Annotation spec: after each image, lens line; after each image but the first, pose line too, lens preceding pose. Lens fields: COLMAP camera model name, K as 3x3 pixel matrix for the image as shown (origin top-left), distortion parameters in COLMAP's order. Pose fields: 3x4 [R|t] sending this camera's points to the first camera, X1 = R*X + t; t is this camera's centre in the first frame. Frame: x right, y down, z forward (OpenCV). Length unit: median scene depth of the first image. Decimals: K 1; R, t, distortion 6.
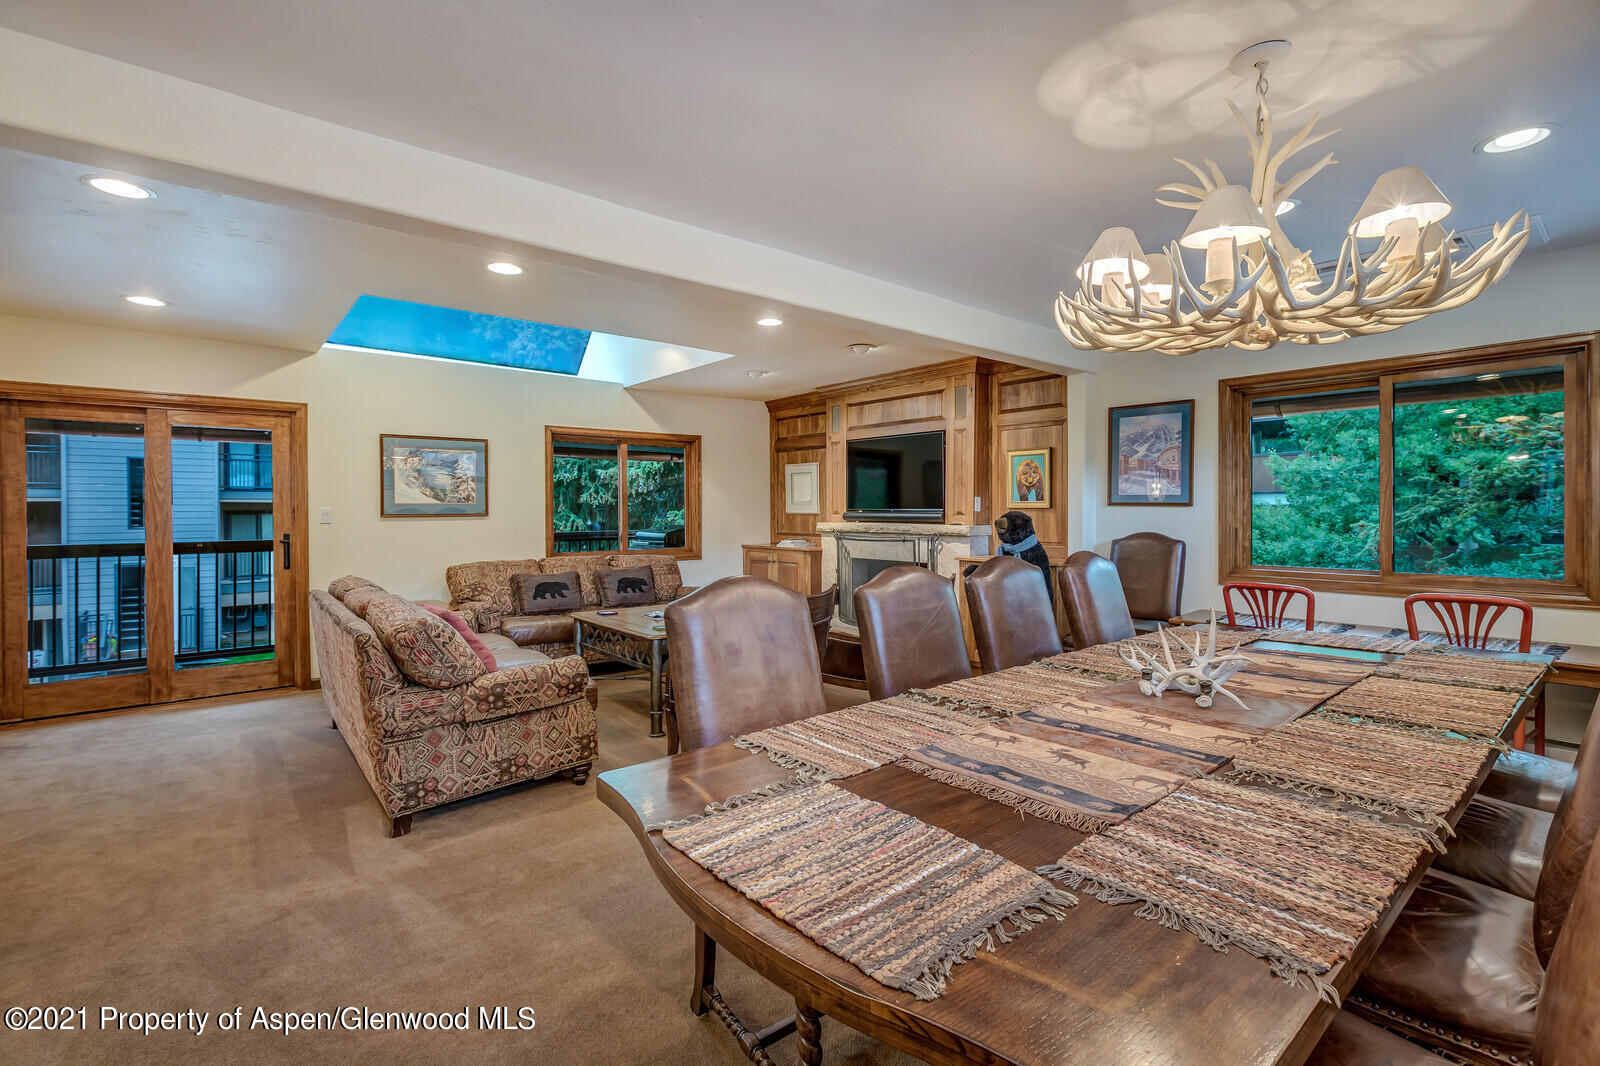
lens RADIAL K [[727.7, 0, 794.5], [0, 727.7, 534.6], [0, 0, 1]] dist [0.001275, -0.000454]
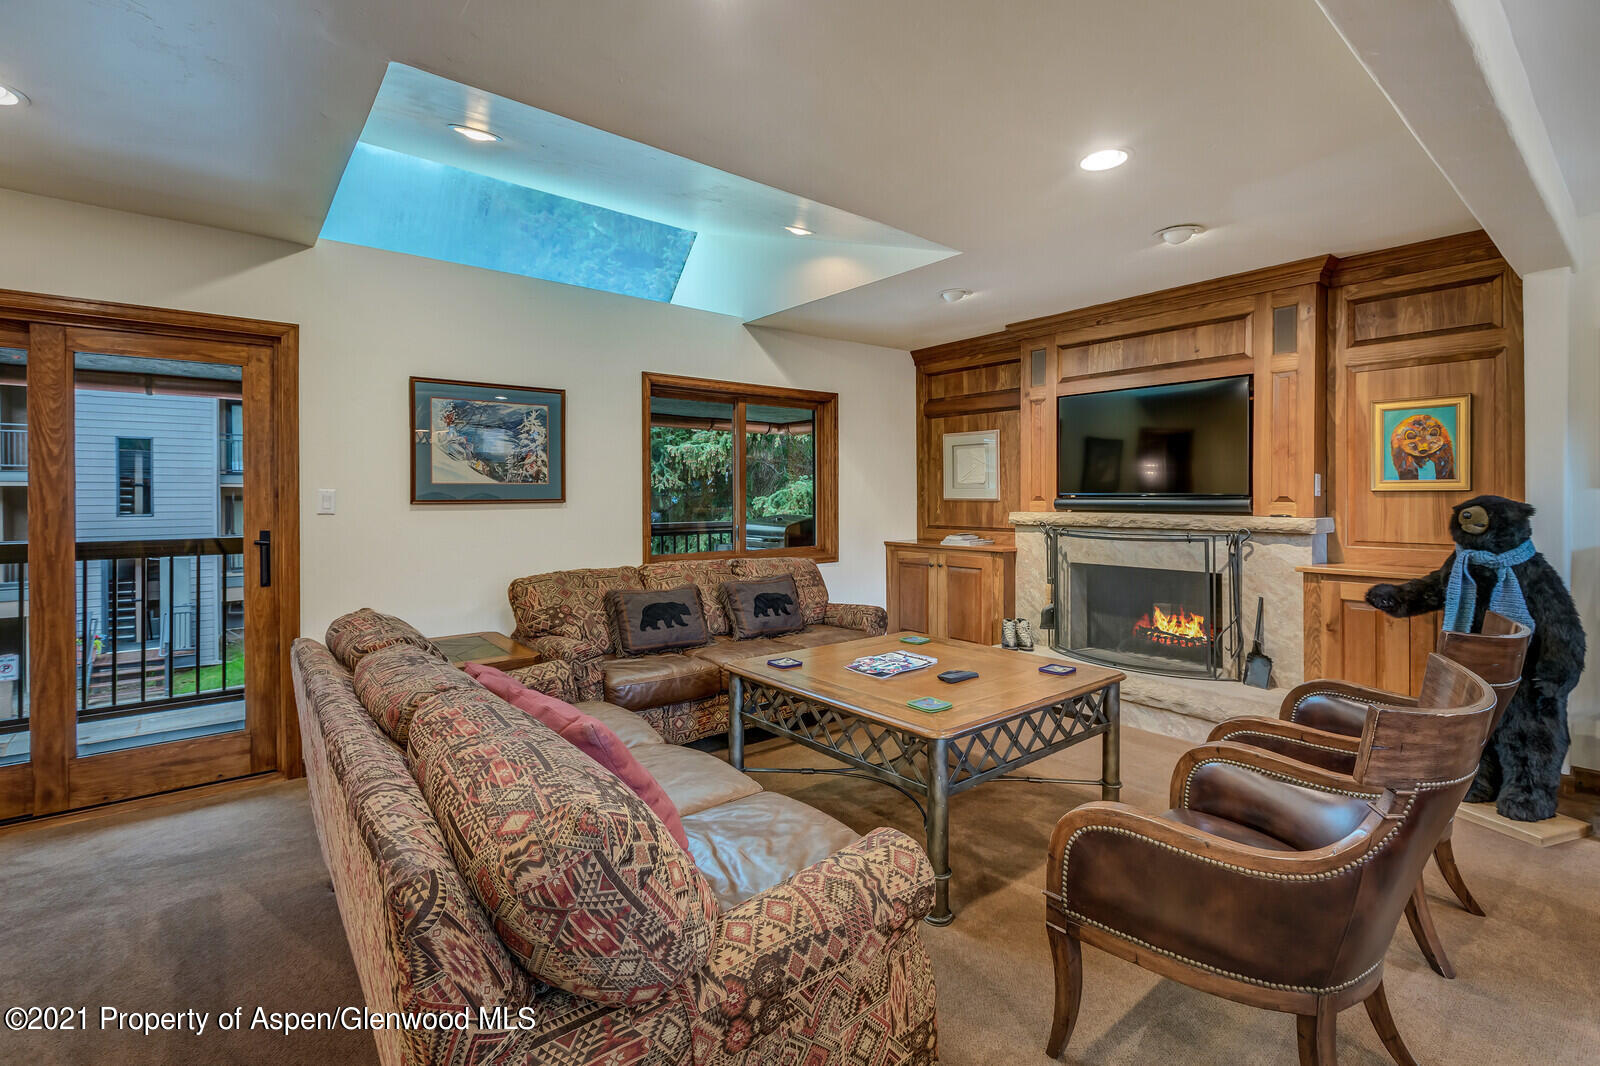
lens RADIAL K [[727.7, 0, 791.7], [0, 727.7, 516.5], [0, 0, 1]] dist [0.001275, -0.000454]
pose [[0.999896, 0.001071, -0.014375, -0.208057], [-0.001166, 0.999977, -0.006628, -0.008769], [0.014368, 0.006644, 0.999875, 0.336525]]
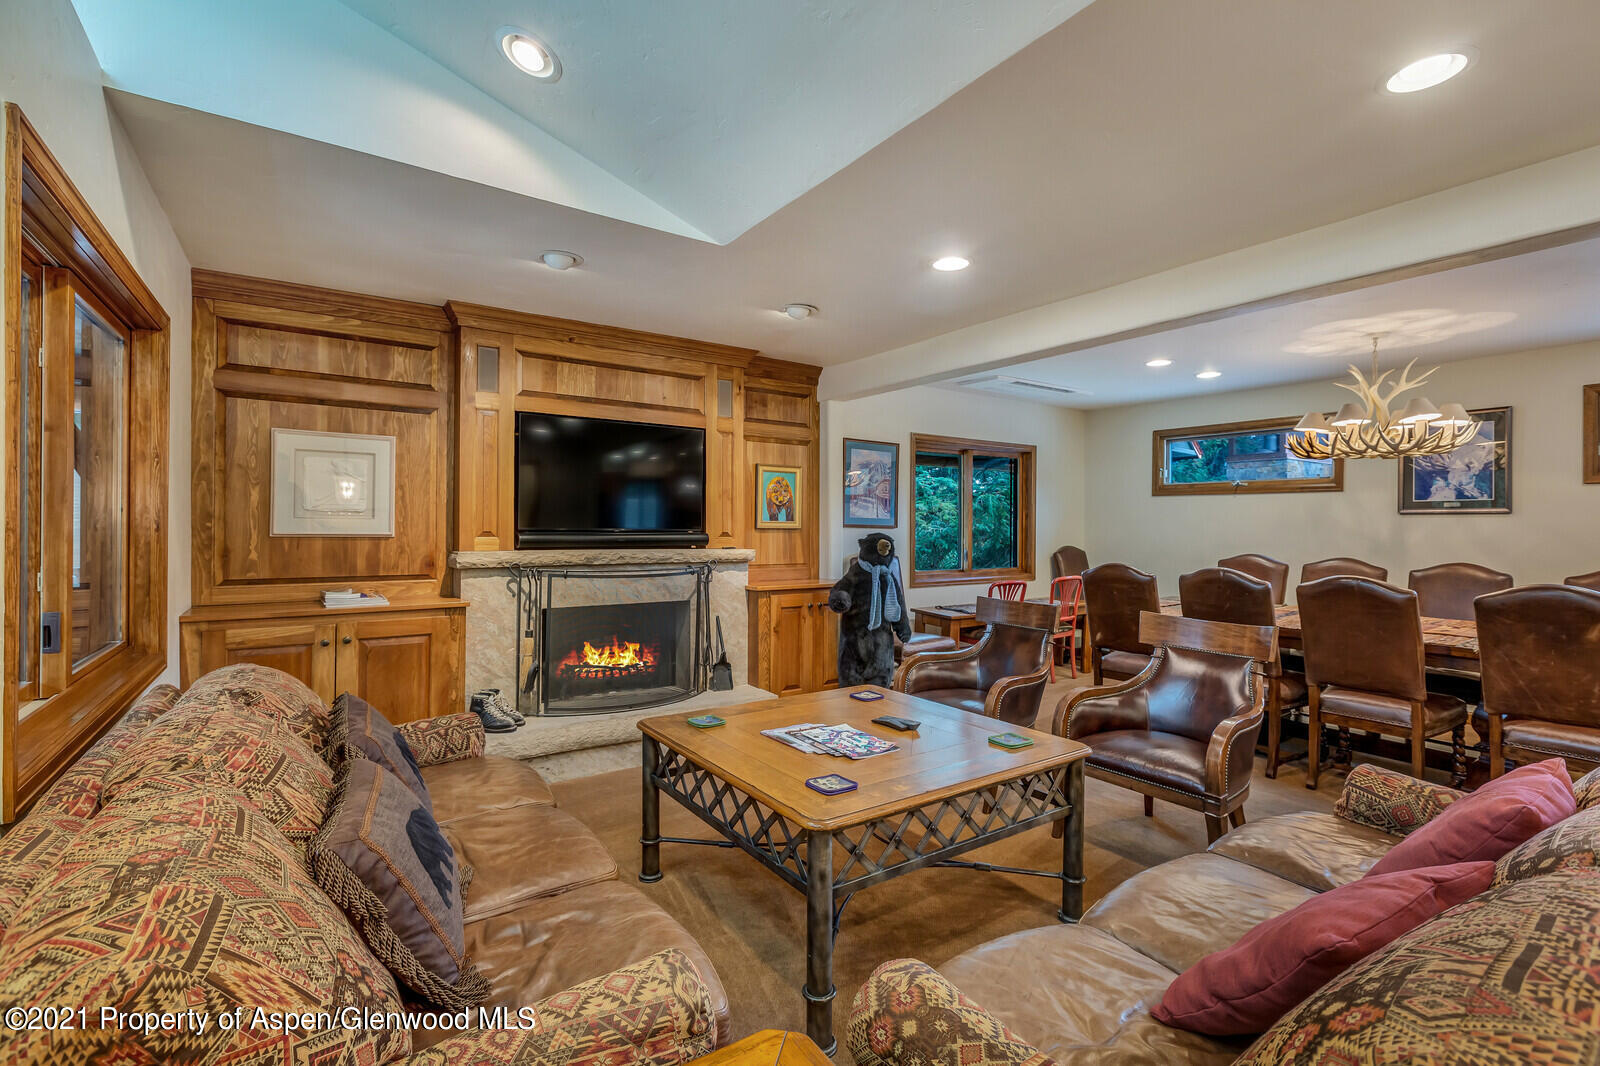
lens RADIAL K [[727.7, 0, 800.5], [0, 727.7, 524.2], [0, 0, 1]] dist [0.001275, -0.000454]
pose [[0.097486, -0.015422, 0.995117, -0.576695], [0.008761, 0.999854, 0.014637, -0.052572], [-0.995198, 0.007291, 0.097607, 0.836794]]
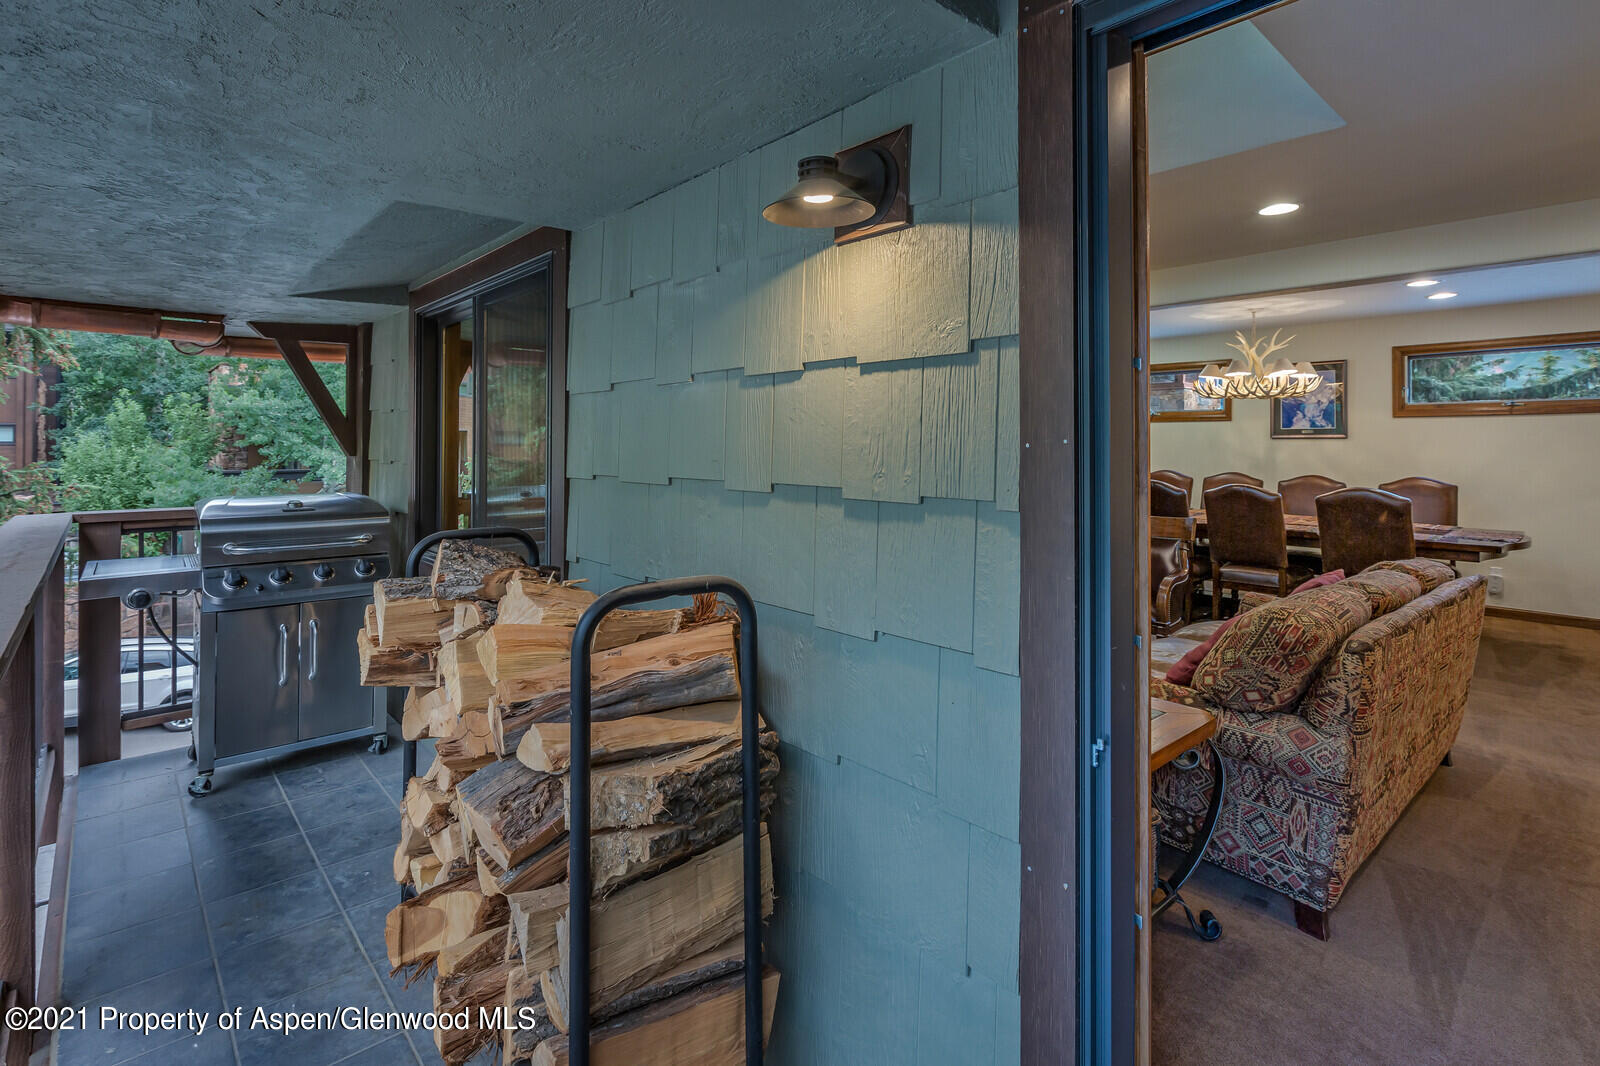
lens RADIAL K [[776.6, 0, 770.6], [0, 776.6, 431.7], [0, 0, 1]] dist [-0.001303, -0.000436]
pose [[-0.014323, -0.003744, 0.999890, -0.848388], [0.007424, 0.999965, 0.003851, -0.067327], [-0.999870, 0.007478, -0.014295, 1.013298]]
